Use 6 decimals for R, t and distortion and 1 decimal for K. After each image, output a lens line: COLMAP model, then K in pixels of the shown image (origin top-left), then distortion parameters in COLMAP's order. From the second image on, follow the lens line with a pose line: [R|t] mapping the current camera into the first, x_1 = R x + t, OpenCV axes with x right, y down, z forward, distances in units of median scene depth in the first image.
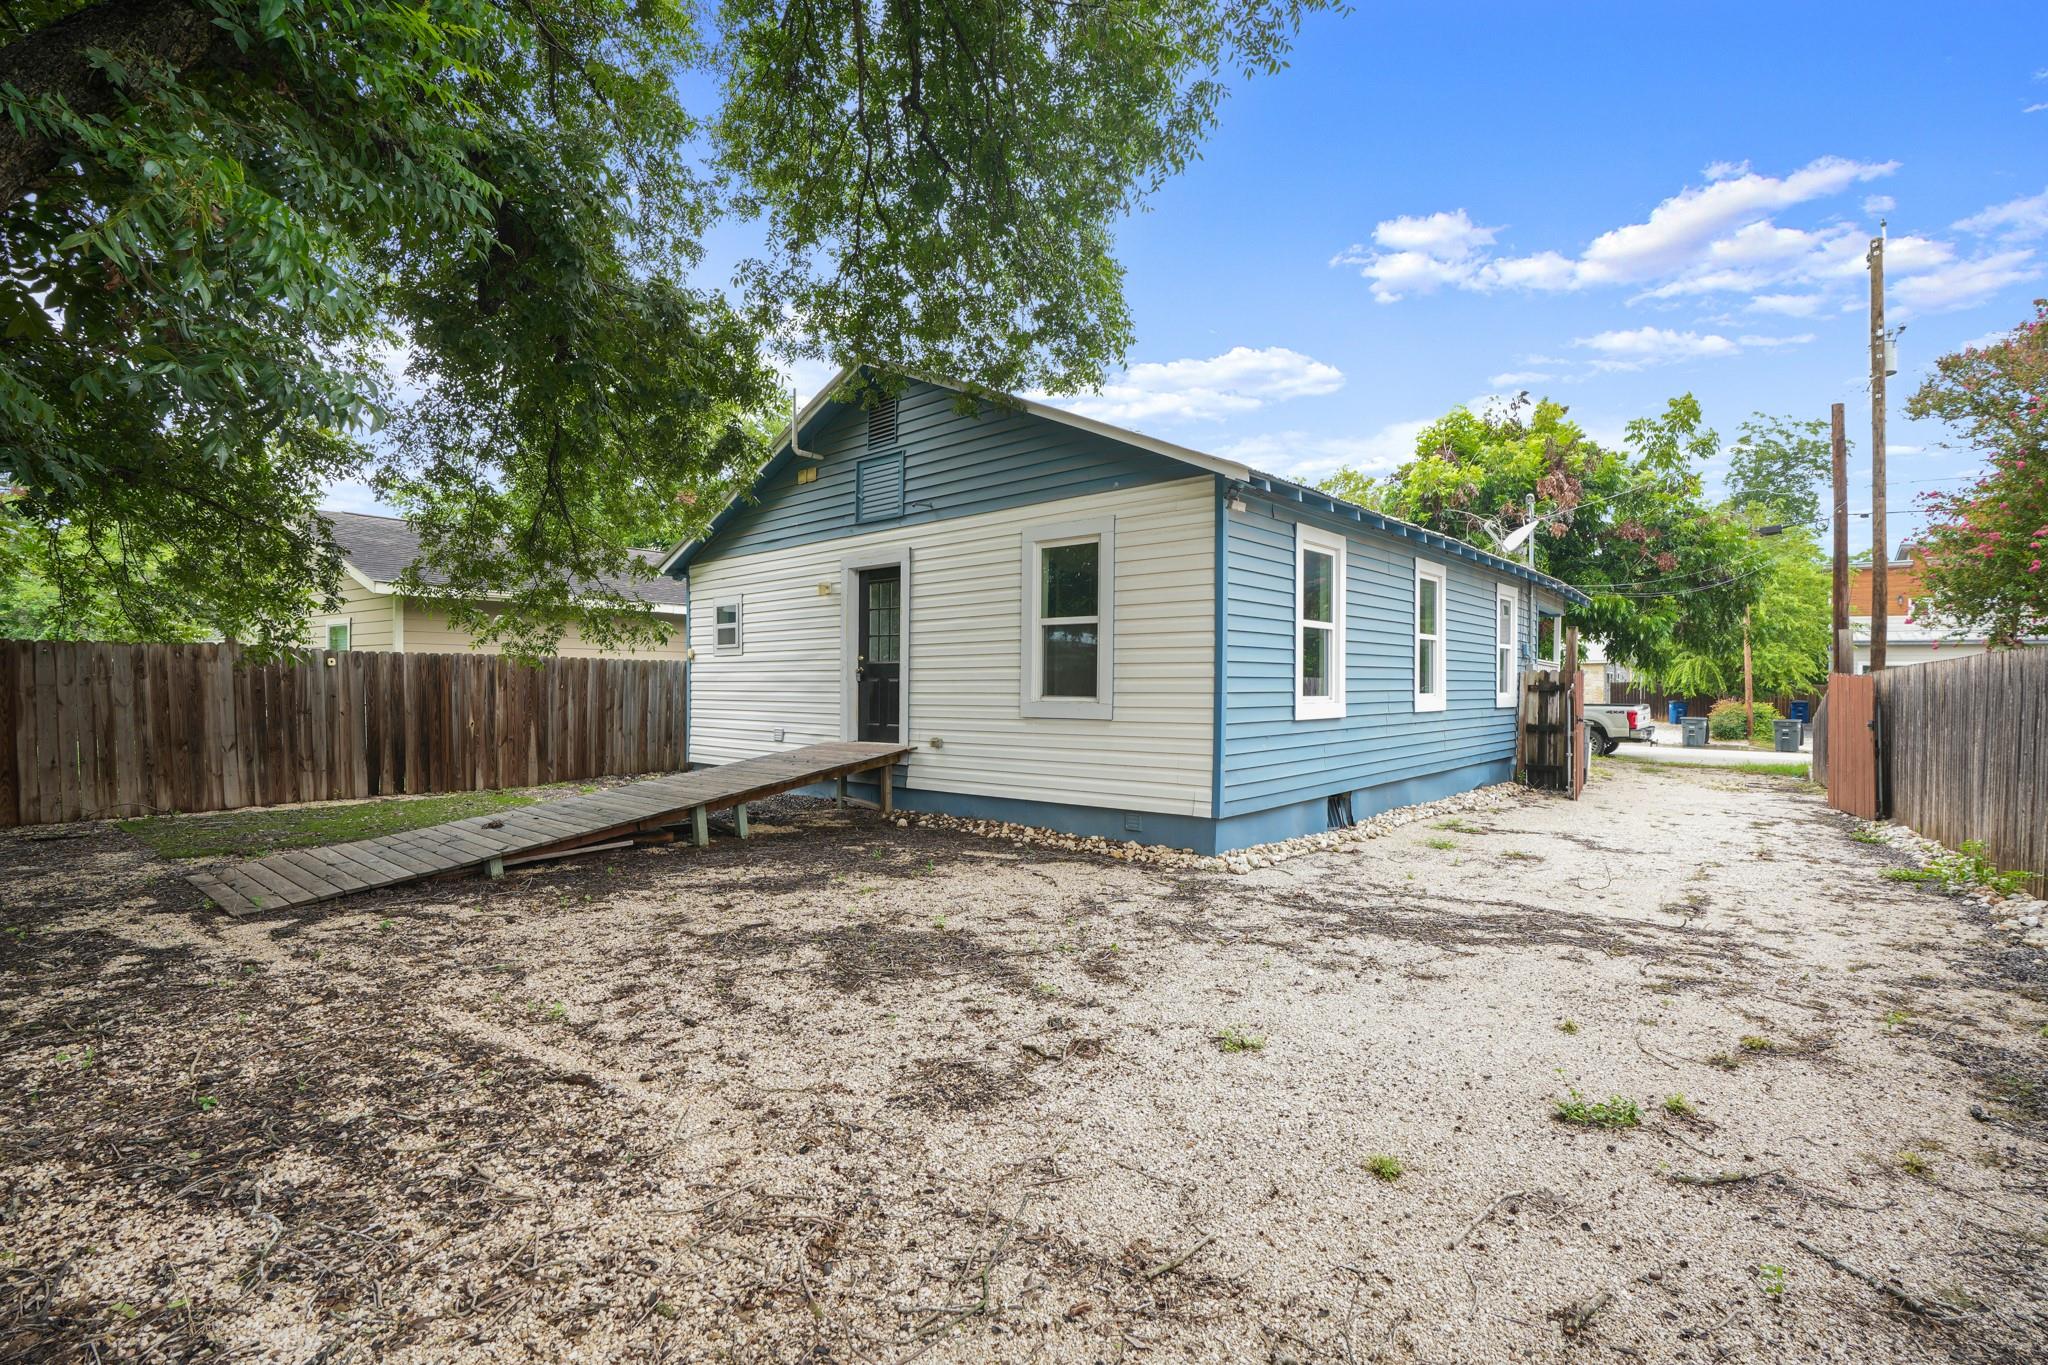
lens RADIAL K [[945.4, 0, 1021.8], [0, 945.4, 687.4], [0, 0, 1]] dist [-0.007979, 0.002508]
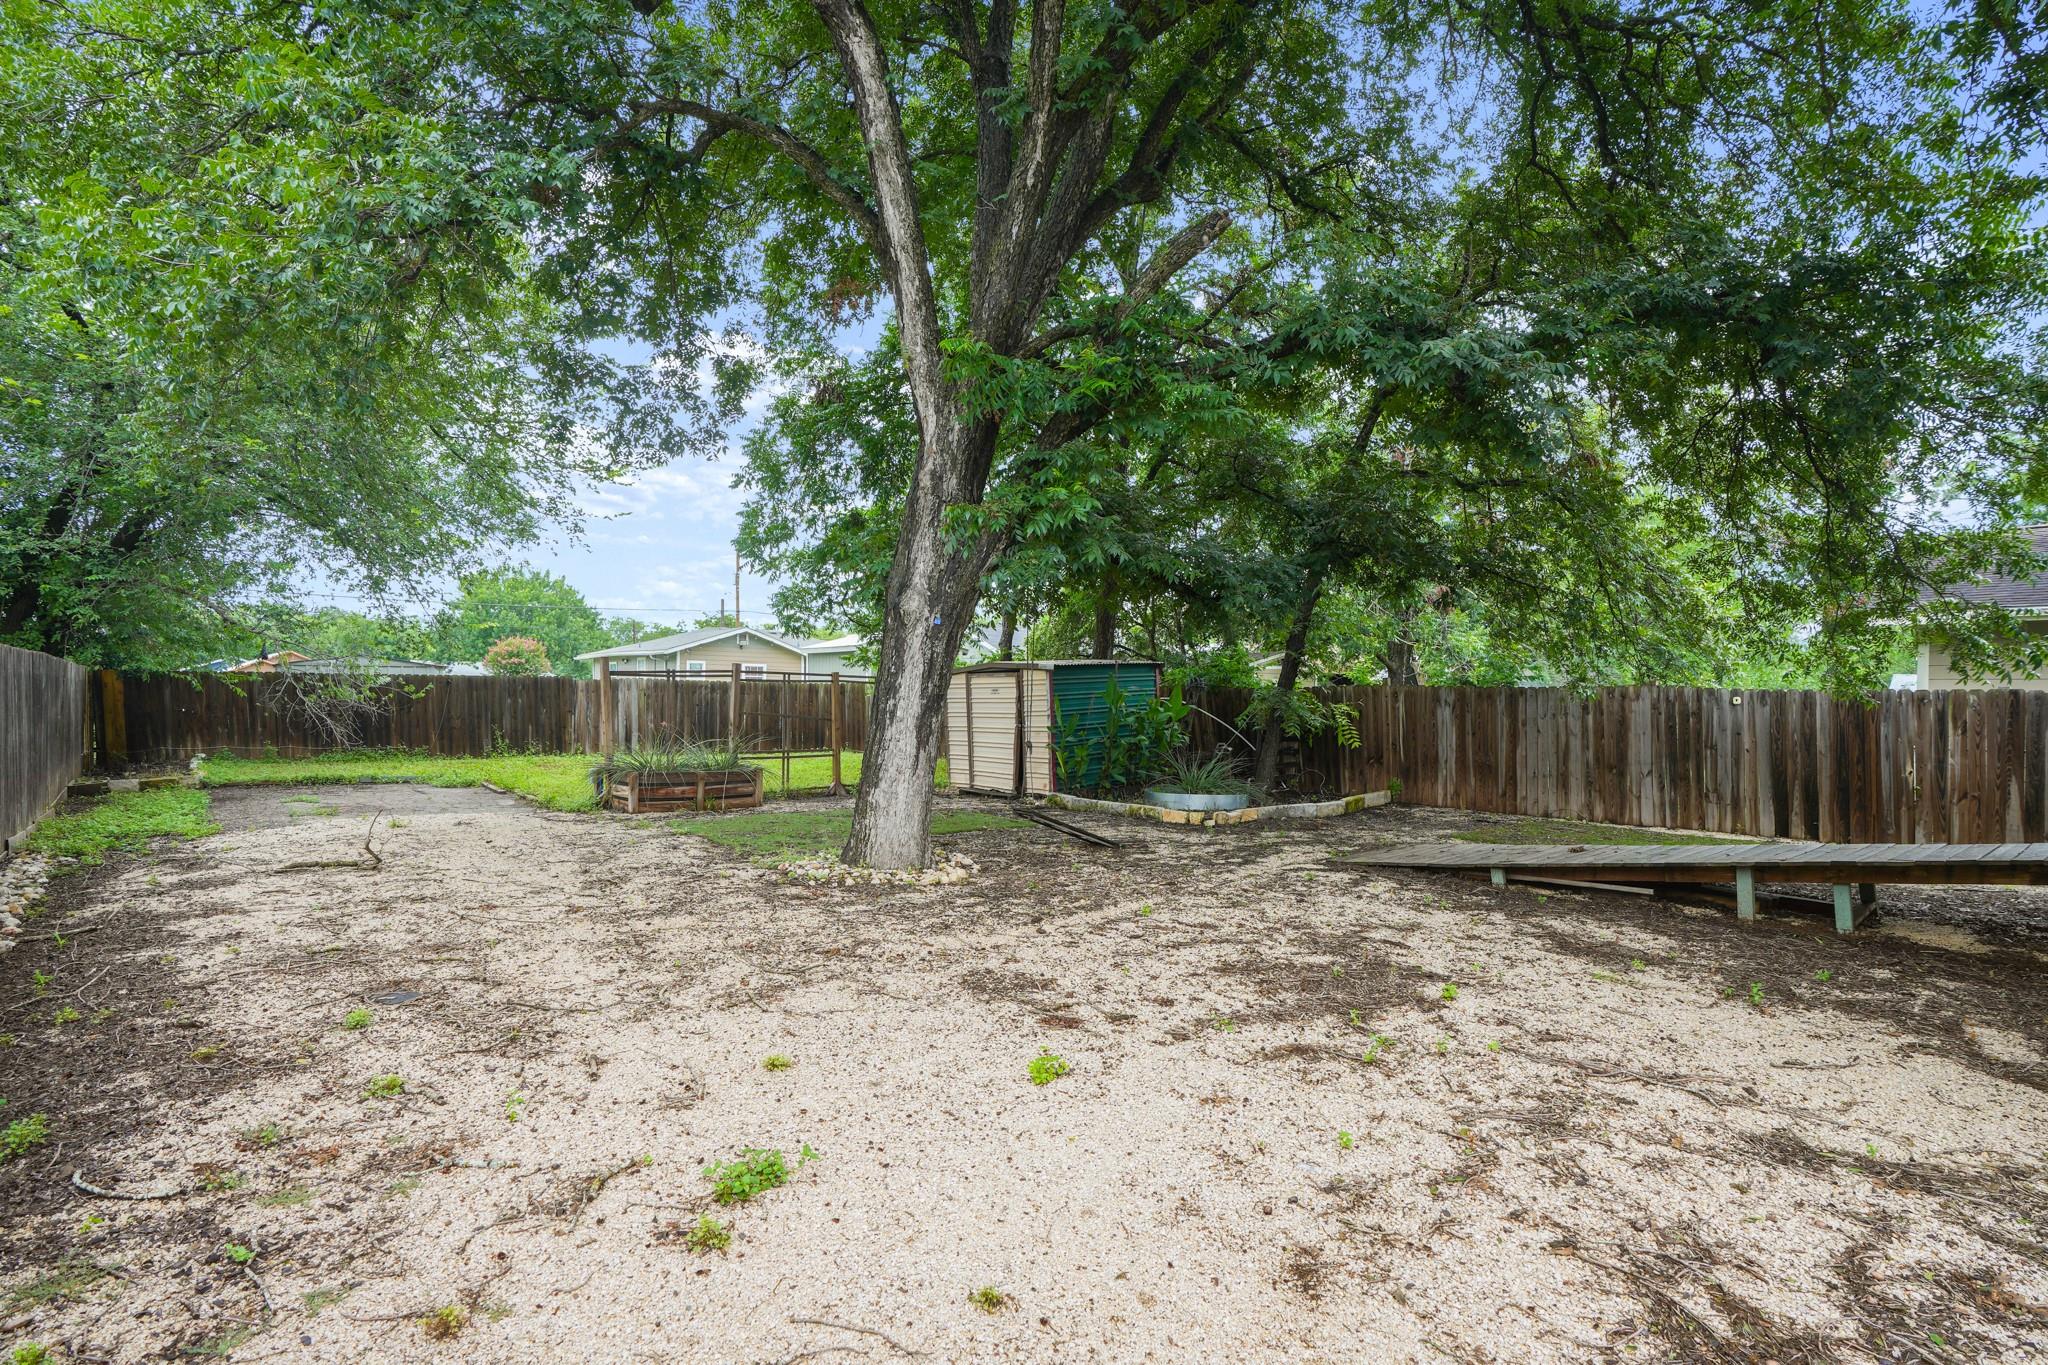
lens RADIAL K [[945.4, 0, 1024.7], [0, 945.4, 690.4], [0, 0, 1]] dist [-0.007979, 0.002508]
pose [[-0.199905, -0.030578, -0.979338, 0.818228], [-0.022645, 0.999390, -0.026582, 0.013614], [0.979554, 0.016864, -0.200475, 0.810986]]
